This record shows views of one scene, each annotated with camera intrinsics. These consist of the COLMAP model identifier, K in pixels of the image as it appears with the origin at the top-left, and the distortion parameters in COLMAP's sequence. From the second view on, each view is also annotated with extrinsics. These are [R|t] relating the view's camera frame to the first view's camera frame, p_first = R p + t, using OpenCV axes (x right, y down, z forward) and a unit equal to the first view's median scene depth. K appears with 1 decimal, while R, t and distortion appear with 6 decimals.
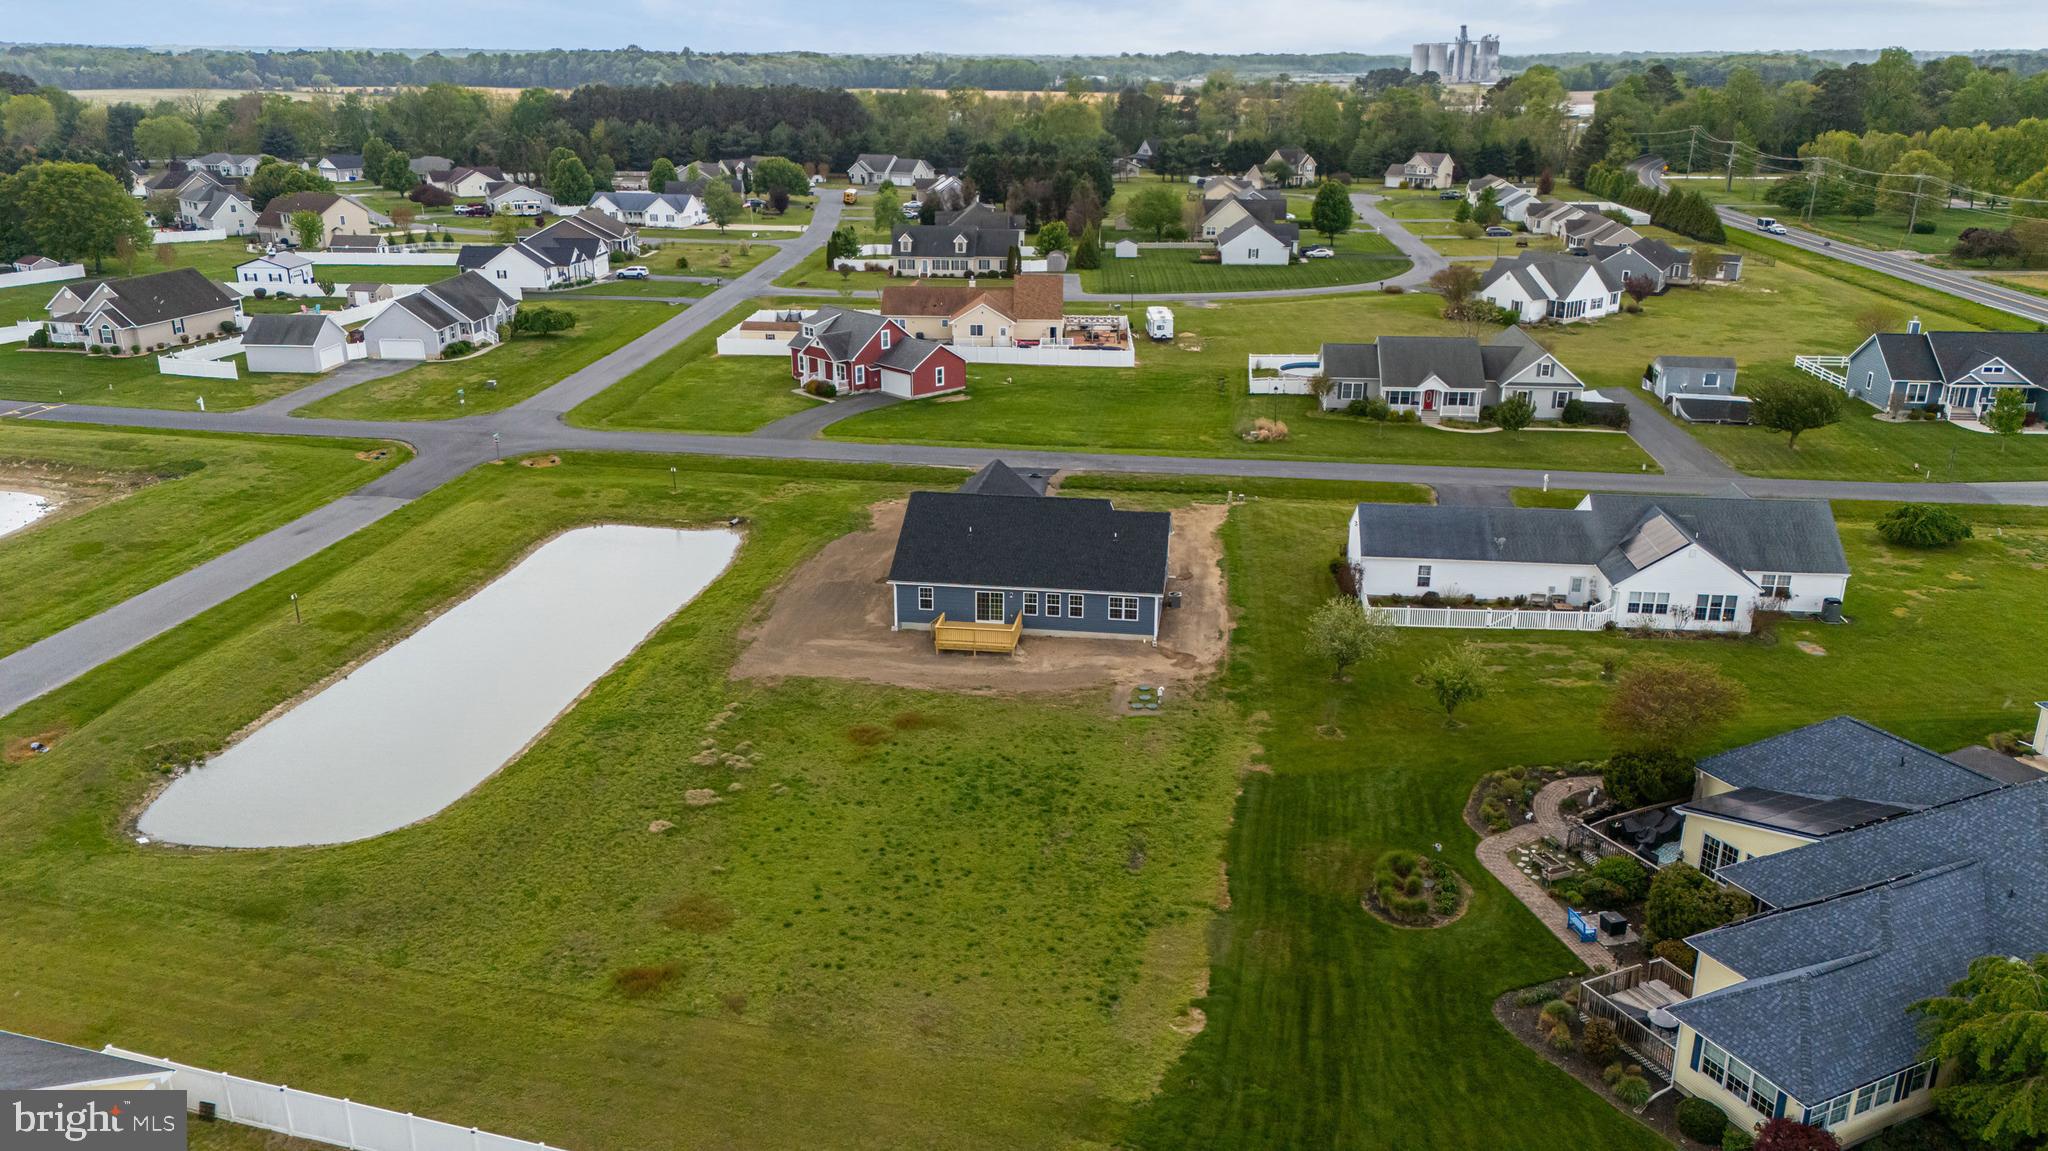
lens RADIAL K [[1492.0, 0, 1031.2], [0, 1492.0, 573.7], [0, 0, 1]] dist [0.089348, -0.091698]
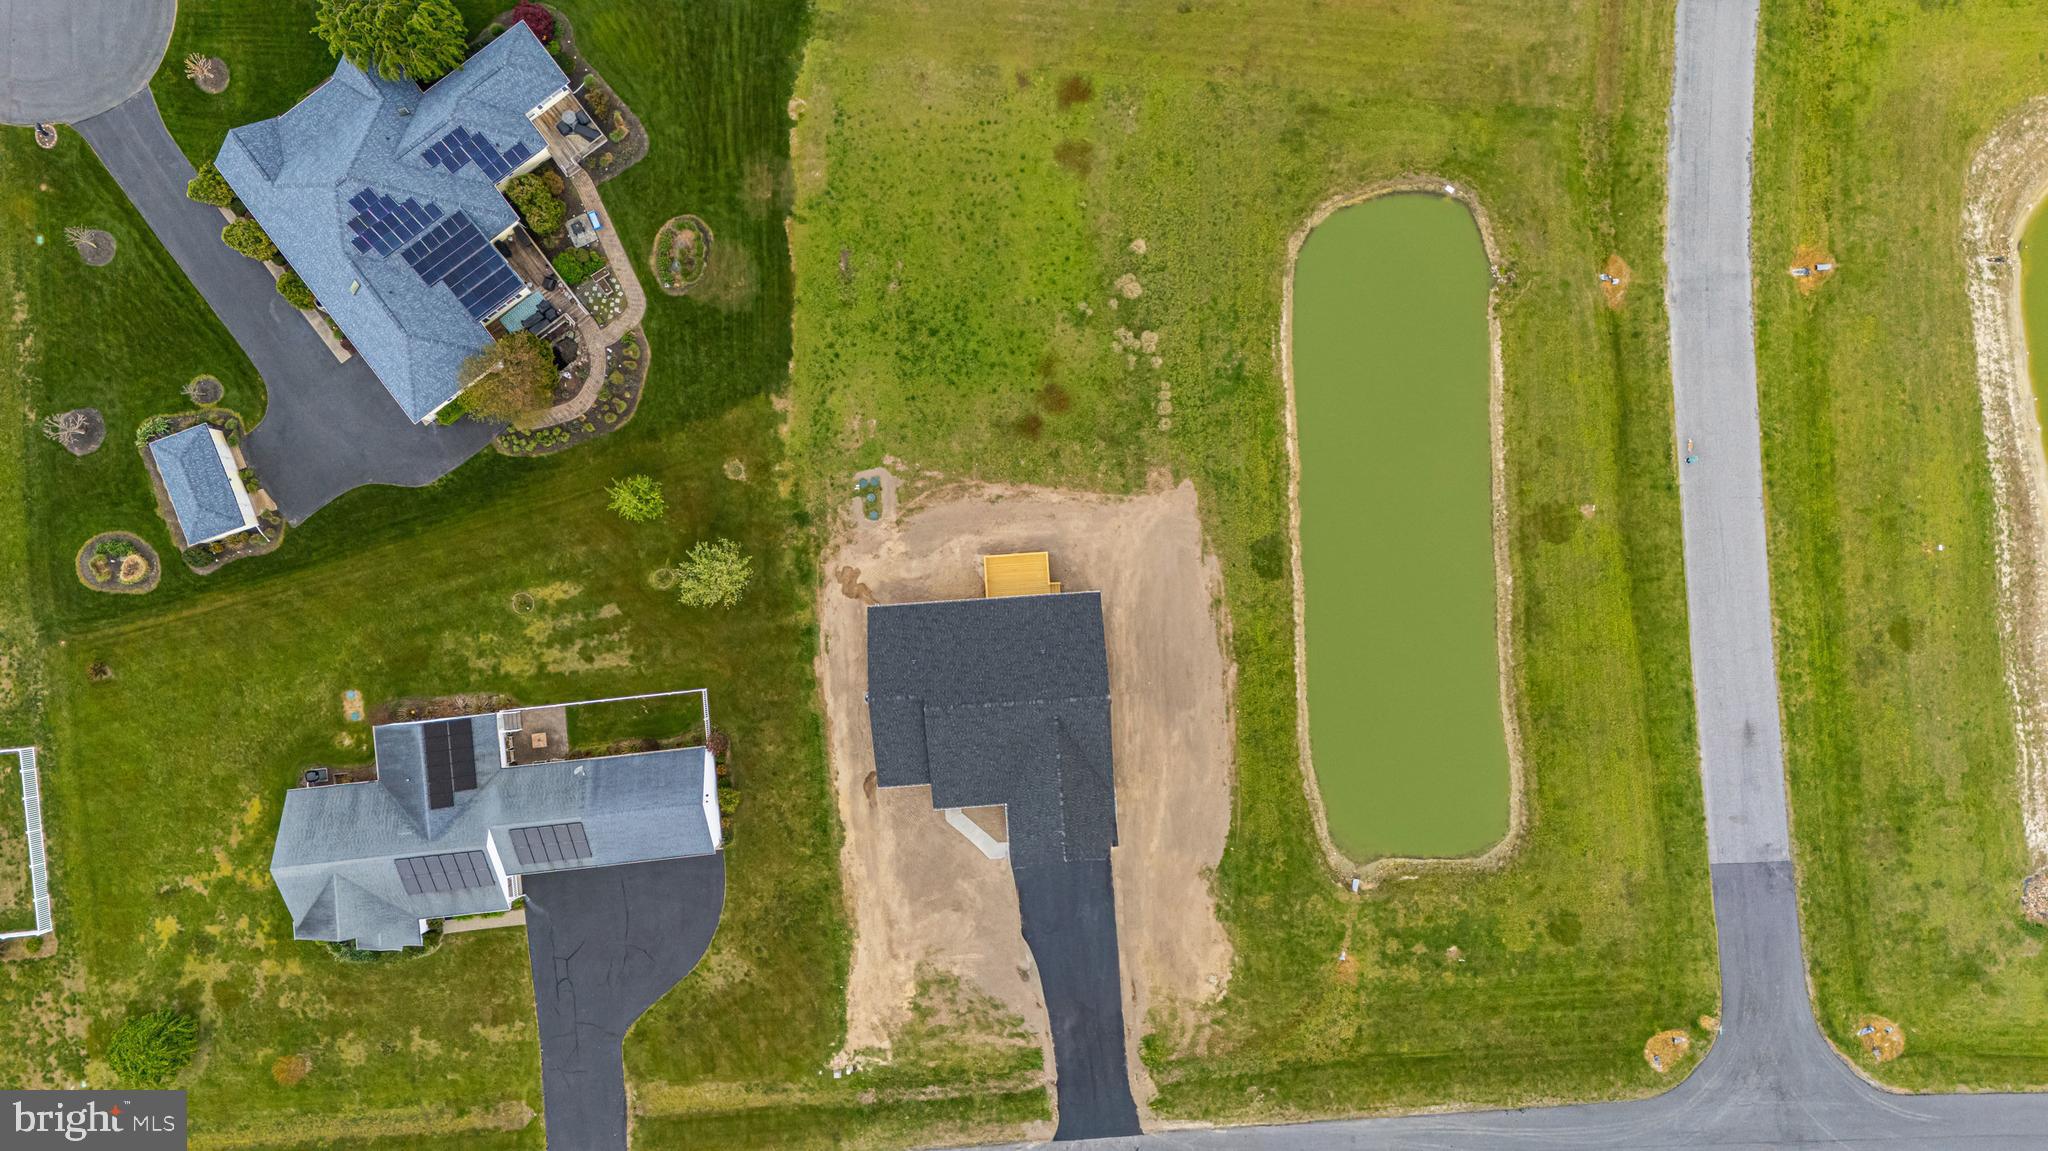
lens RADIAL K [[1492.0, 0, 1031.2], [0, 1492.0, 573.7], [0, 0, 1]] dist [0.089348, -0.091698]
pose [[-0.979077, 0.202786, -0.016899, -0.022622], [-0.077908, -0.296838, 0.951744, -0.974531], [0.187984, 0.933148, 0.306426, 0.540000]]
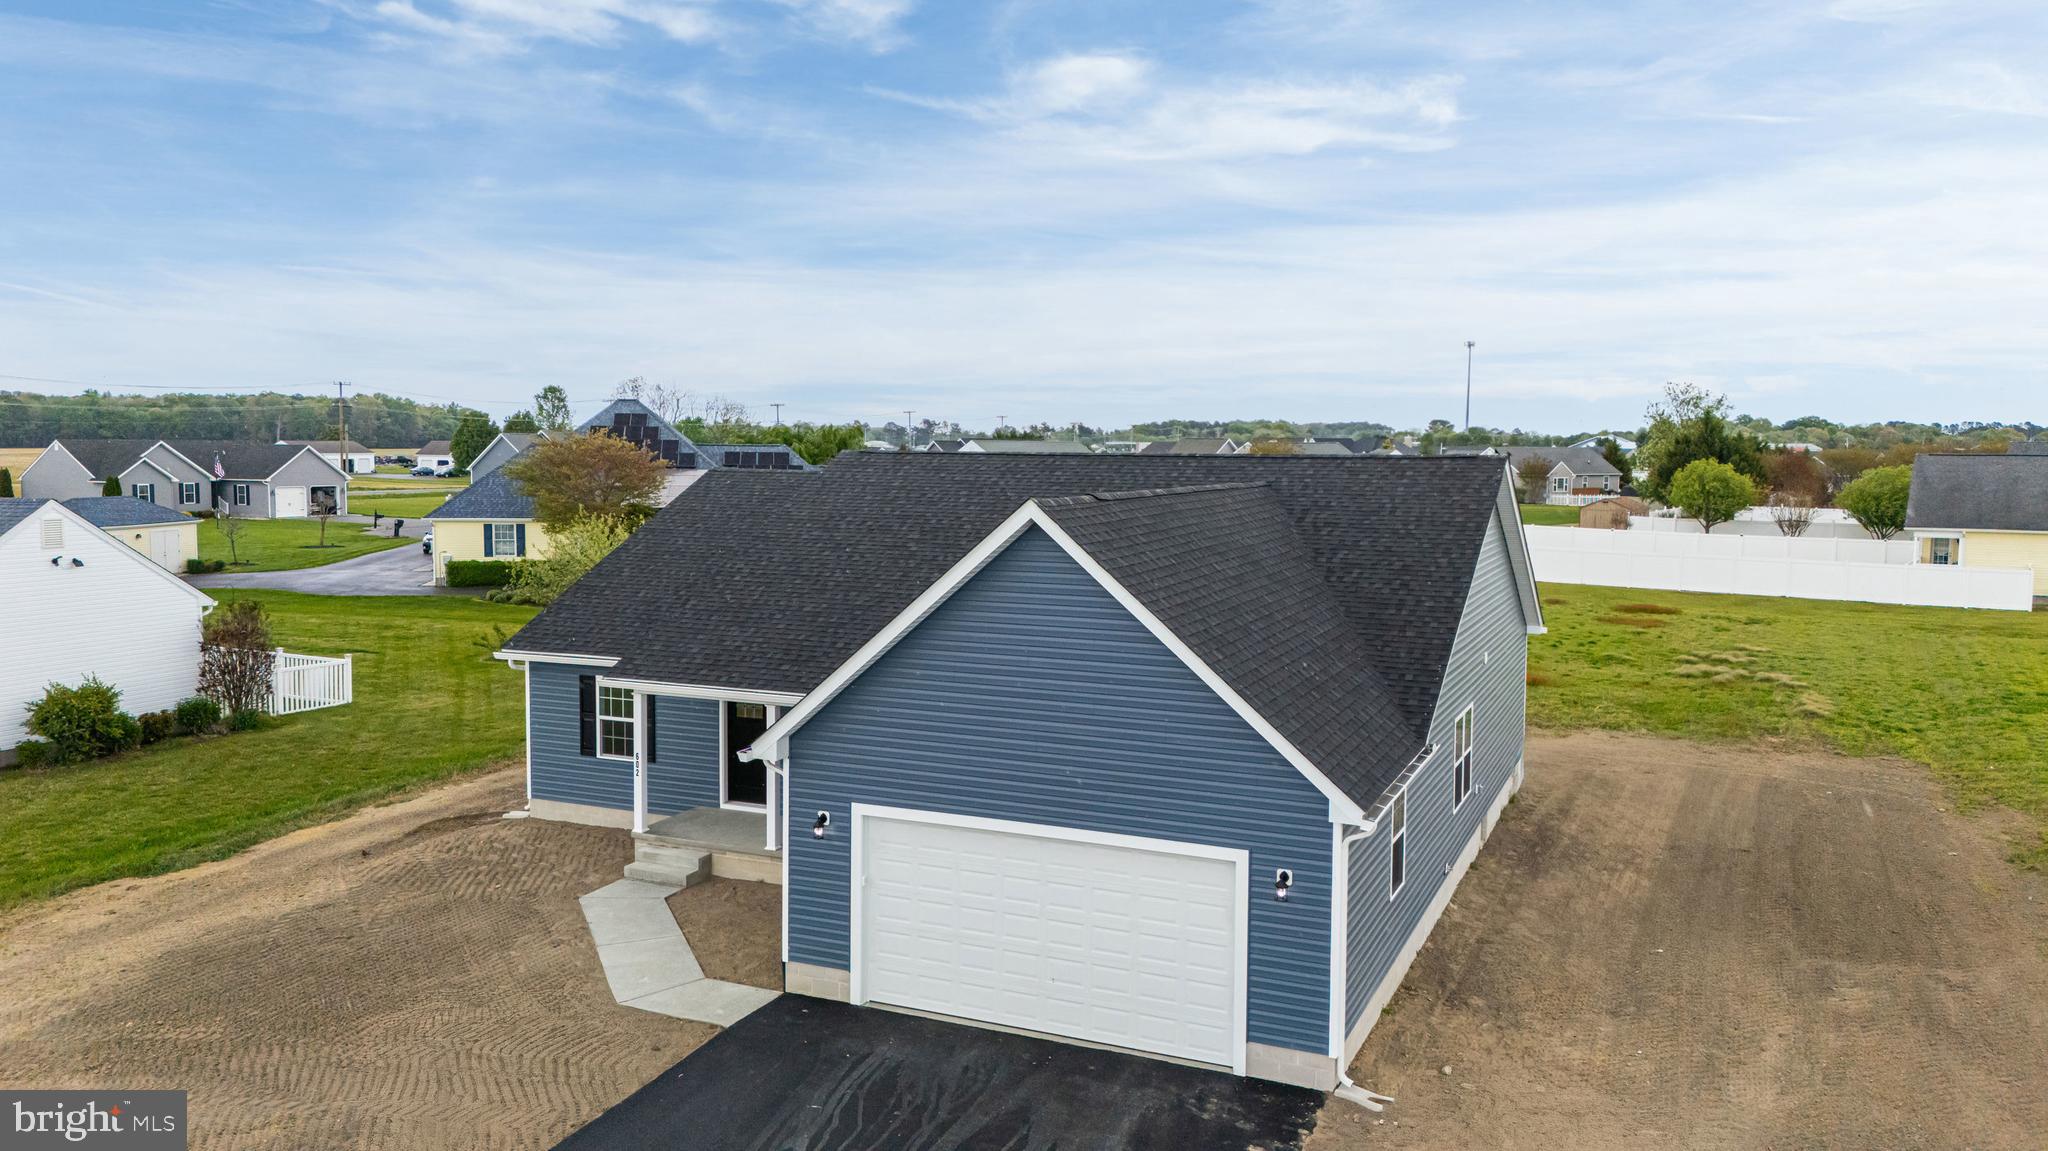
lens RADIAL K [[1492.0, 0, 1031.2], [0, 1492.0, 573.7], [0, 0, 1]] dist [0.089348, -0.091698]
pose [[-0.959772, -0.034484, 0.278654, -0.069472], [0.081789, 0.915056, 0.394947, -0.136653], [-0.268604, 0.401849, -0.875425, 1.174075]]
